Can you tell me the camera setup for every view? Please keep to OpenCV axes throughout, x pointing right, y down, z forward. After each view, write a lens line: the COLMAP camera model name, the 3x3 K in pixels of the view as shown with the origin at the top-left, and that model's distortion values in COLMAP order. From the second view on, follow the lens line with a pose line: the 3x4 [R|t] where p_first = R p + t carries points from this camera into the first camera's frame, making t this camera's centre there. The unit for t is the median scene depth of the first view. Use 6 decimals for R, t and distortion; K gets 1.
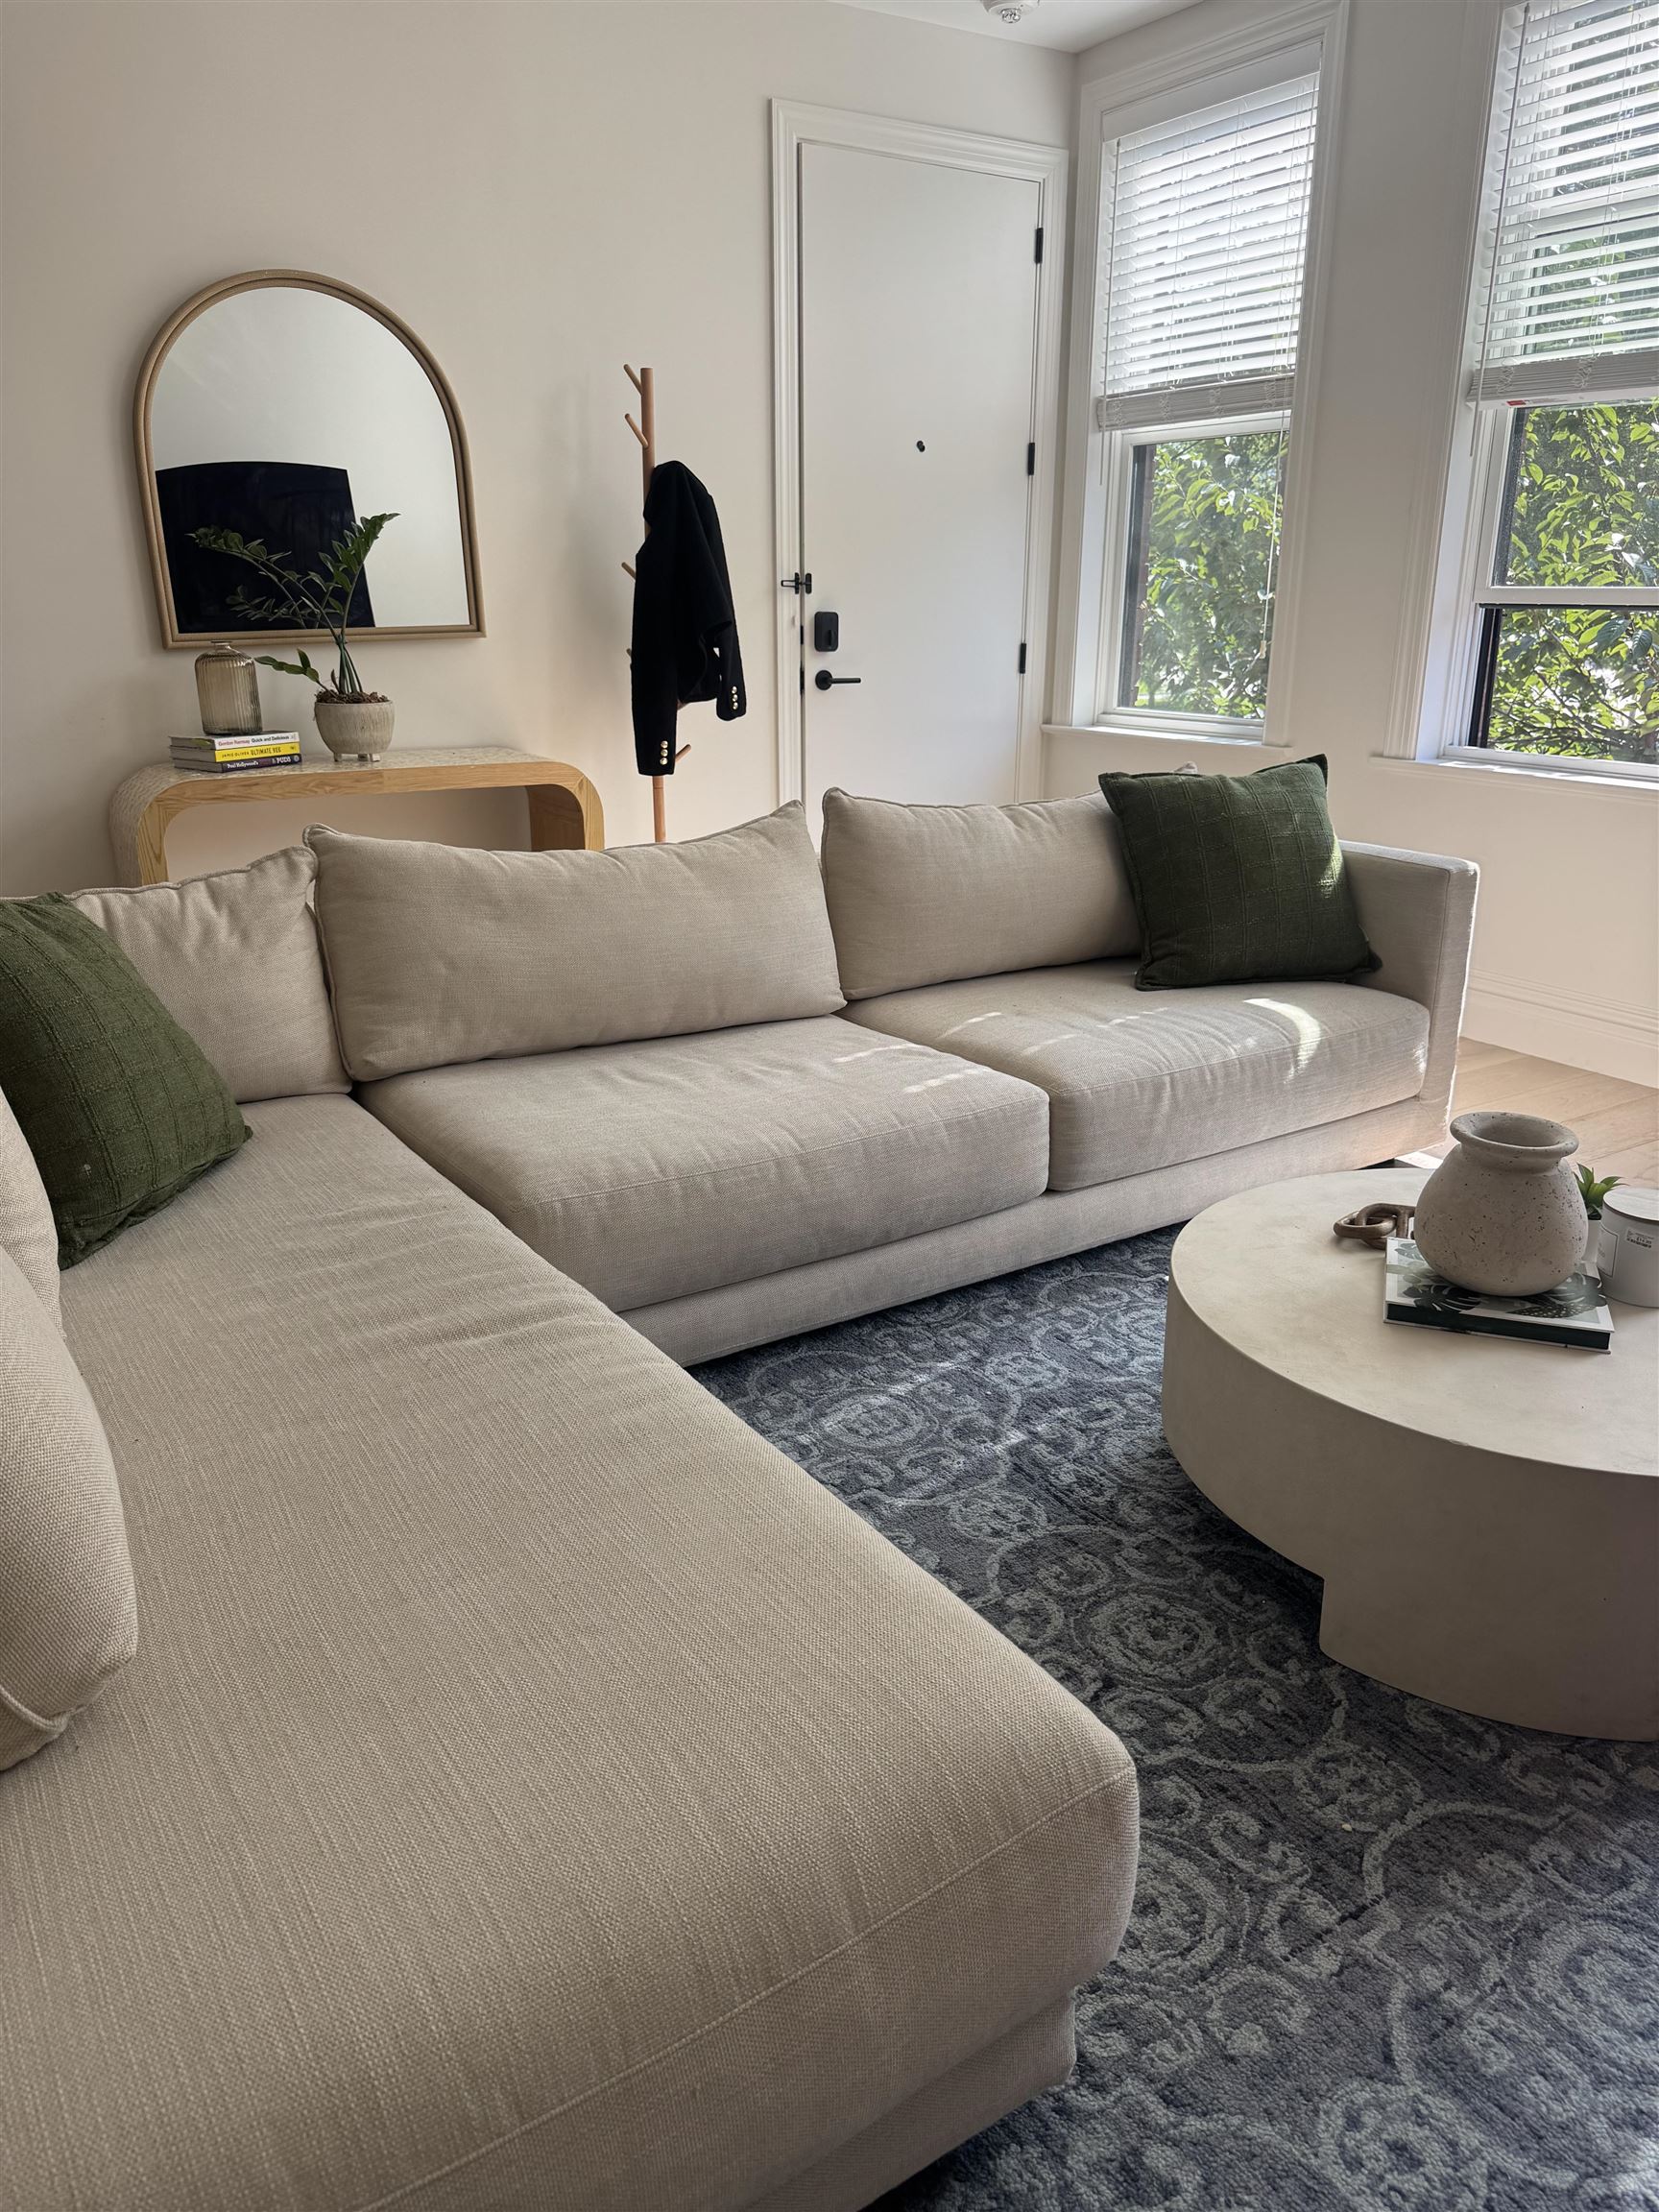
lens RADIAL K [[1567.2, 0, 829.5], [0, 1567.2, 1106.0], [0, 0, 1]] dist [0.130042, -0.200234]
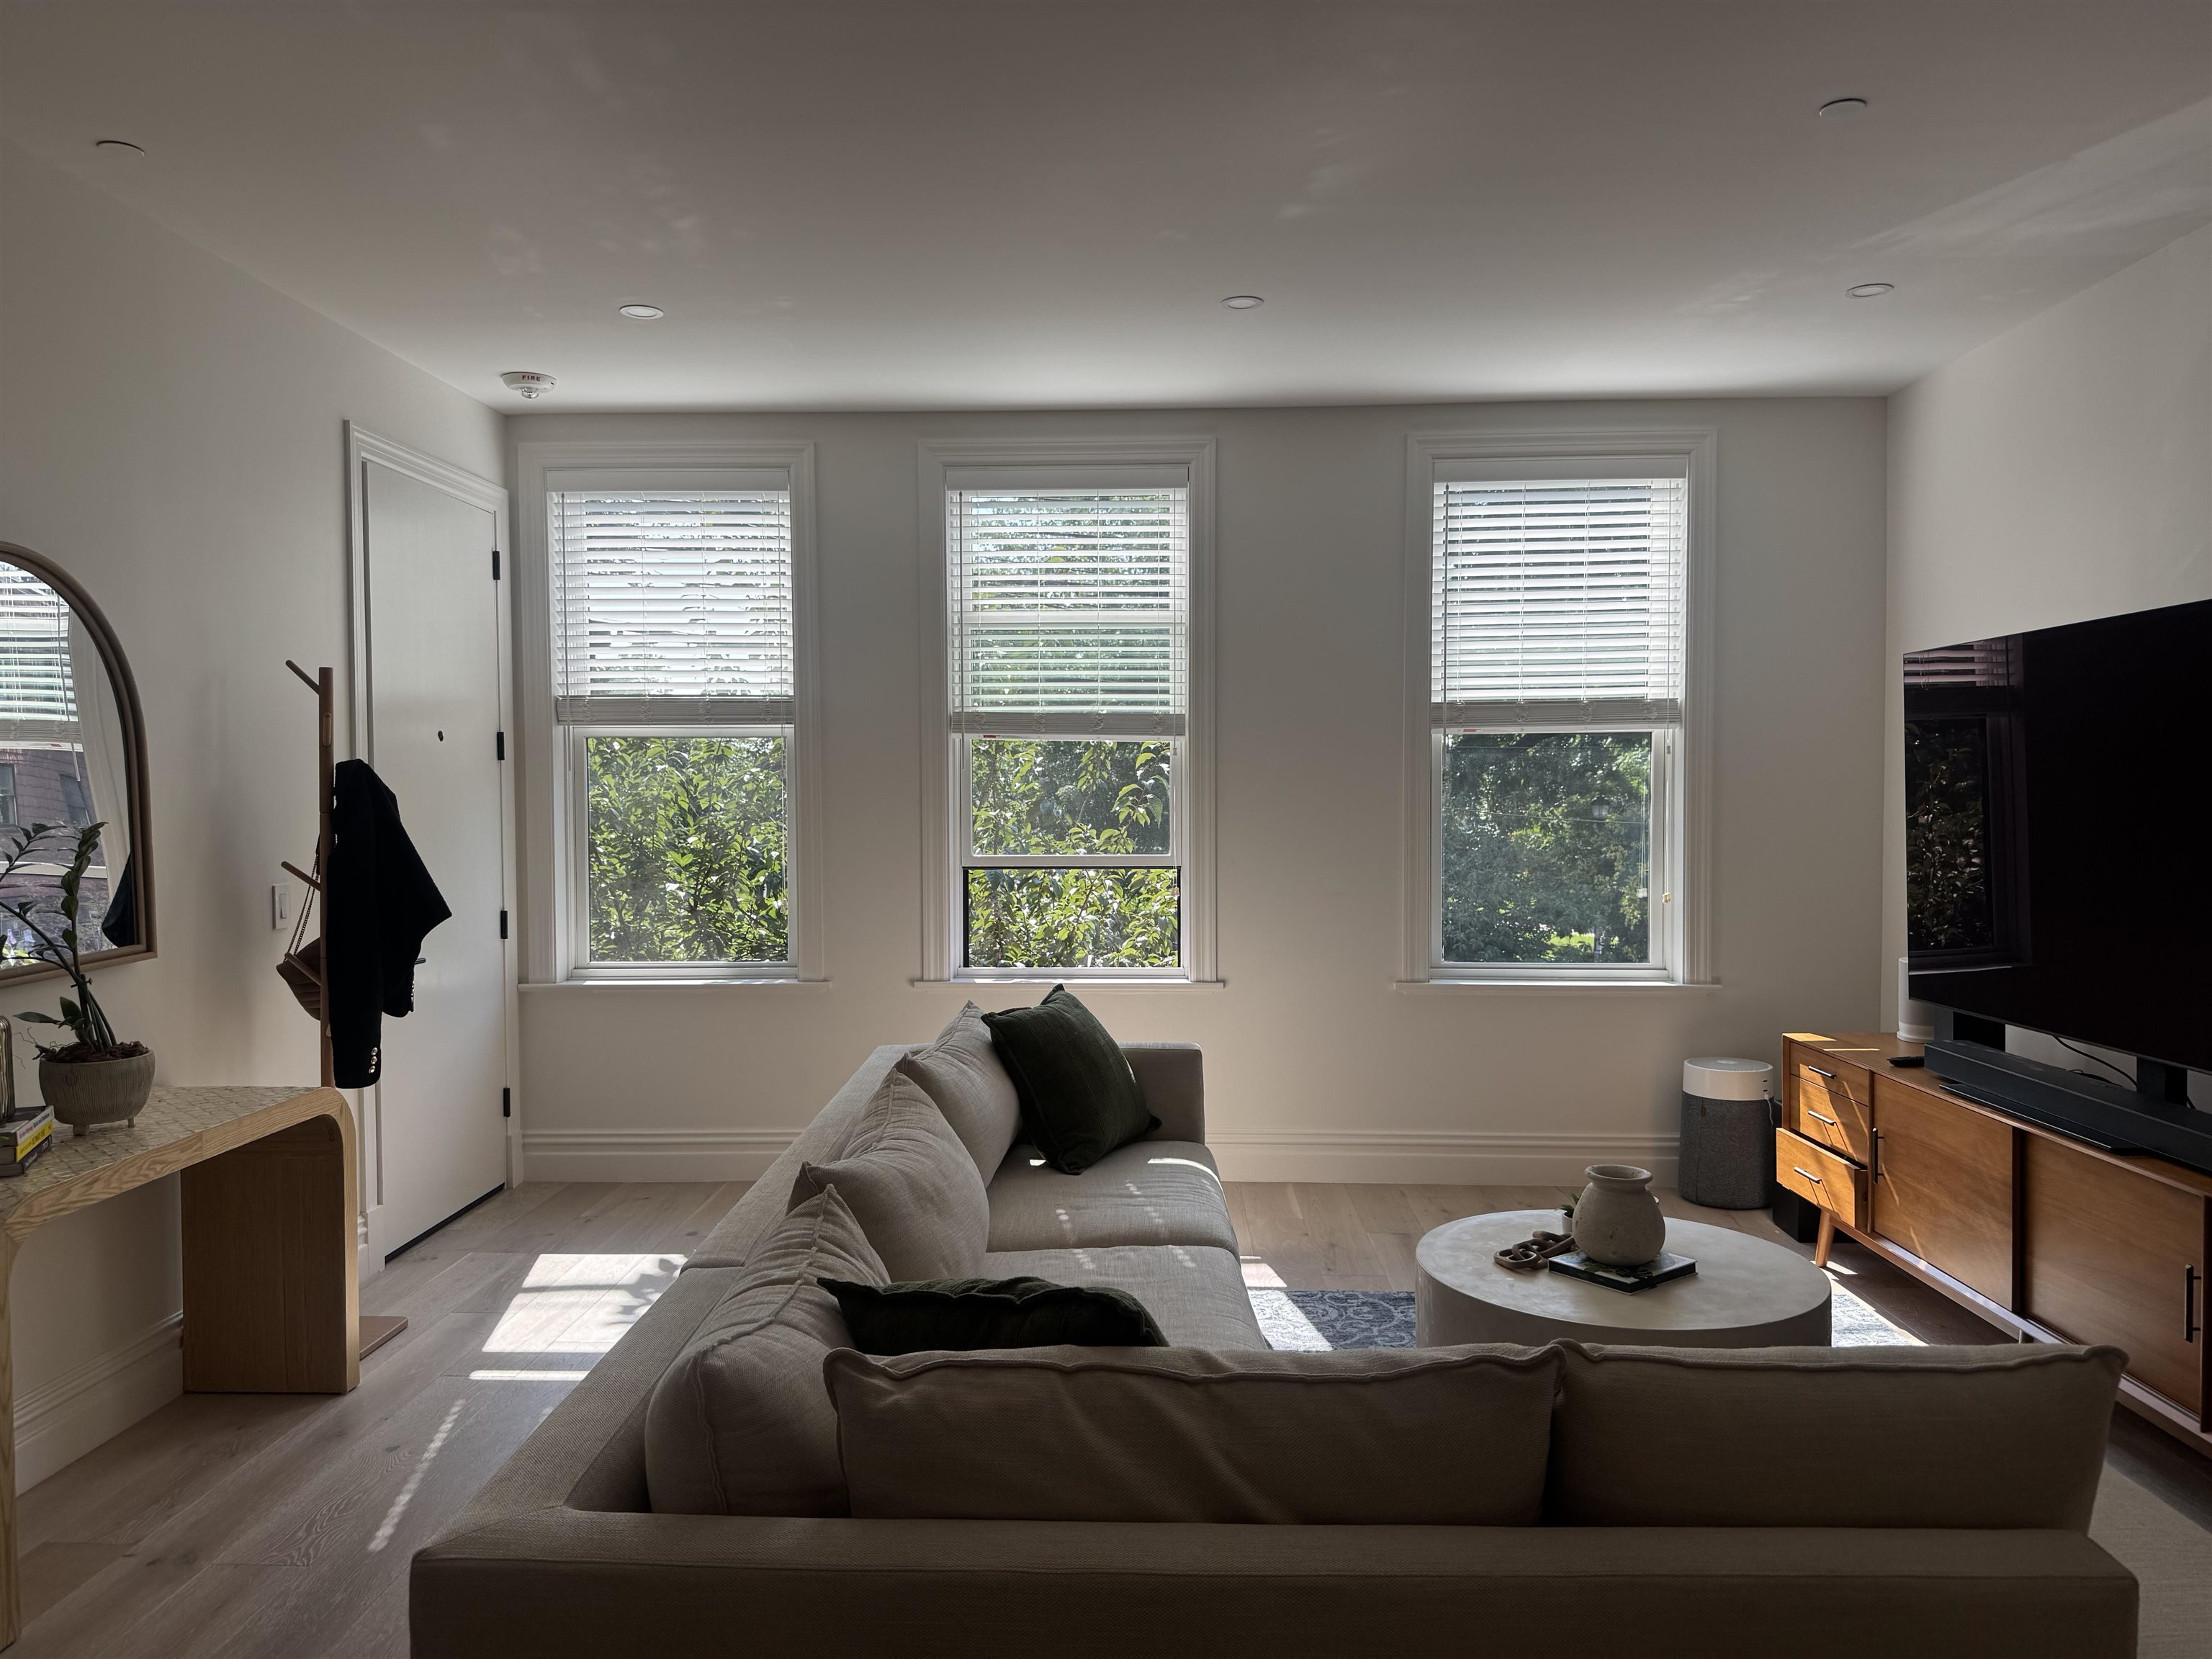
lens RADIAL K [[1567.2, 0, 1106.0], [0, 1567.2, 829.5], [0, 0, 1]] dist [0.130042, -0.200234]
pose [[0.553559, -0.025581, 0.832417, -0.664144], [0.263423, 0.953588, -0.145872, -0.116676], [-0.790051, 0.300027, 0.534606, 0.171261]]
